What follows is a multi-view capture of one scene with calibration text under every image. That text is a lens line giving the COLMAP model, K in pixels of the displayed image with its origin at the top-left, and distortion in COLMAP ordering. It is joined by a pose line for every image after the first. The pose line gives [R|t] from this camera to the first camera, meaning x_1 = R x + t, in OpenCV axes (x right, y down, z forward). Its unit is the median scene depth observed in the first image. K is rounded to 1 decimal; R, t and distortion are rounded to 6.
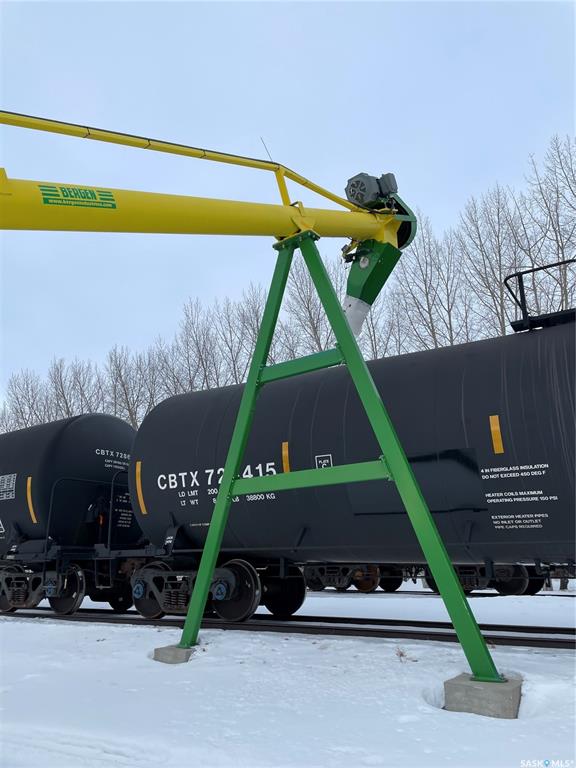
lens RADIAL K [[594.4, 0, 288.0], [0, 594.4, 384.0], [0, 0, 1]] dist [-0.000531, -0.000892]
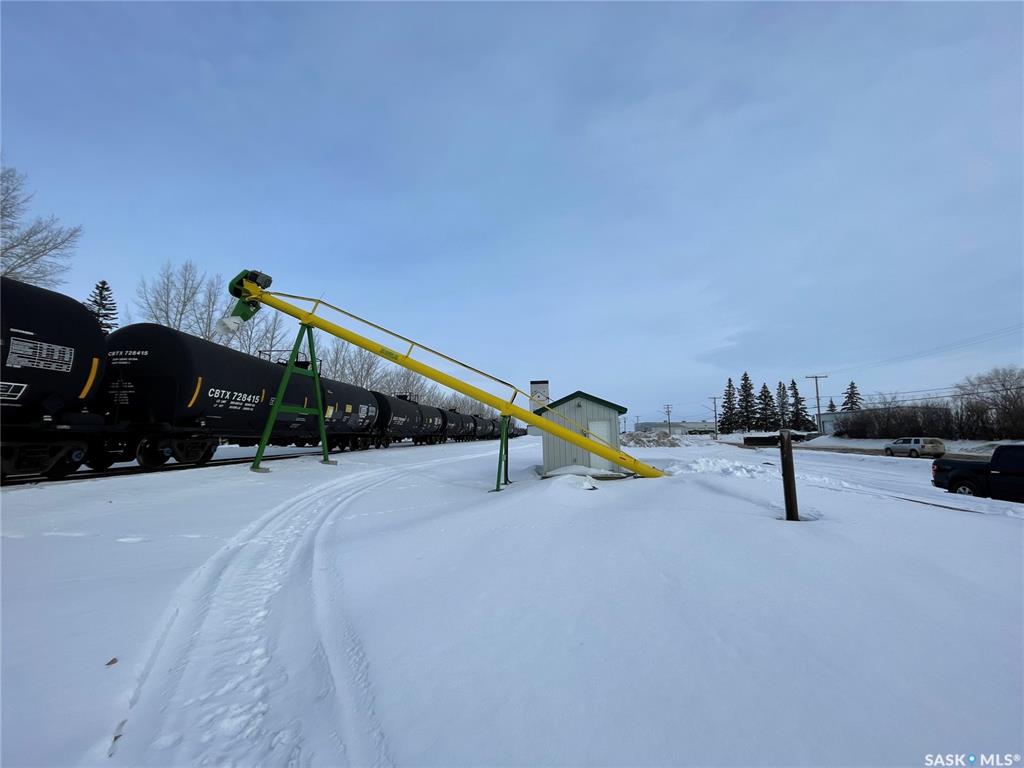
lens RADIAL K [[412.5, 0, 512.0], [0, 412.5, 384.0], [0, 0, 1]] dist [-0.000133, -0.000018]
pose [[-0.529111, 0.118918, 0.840178, -1.828536], [-0.240958, 0.928316, -0.283139, 0.286128], [-0.813622, -0.352260, -0.462528, 0.870618]]
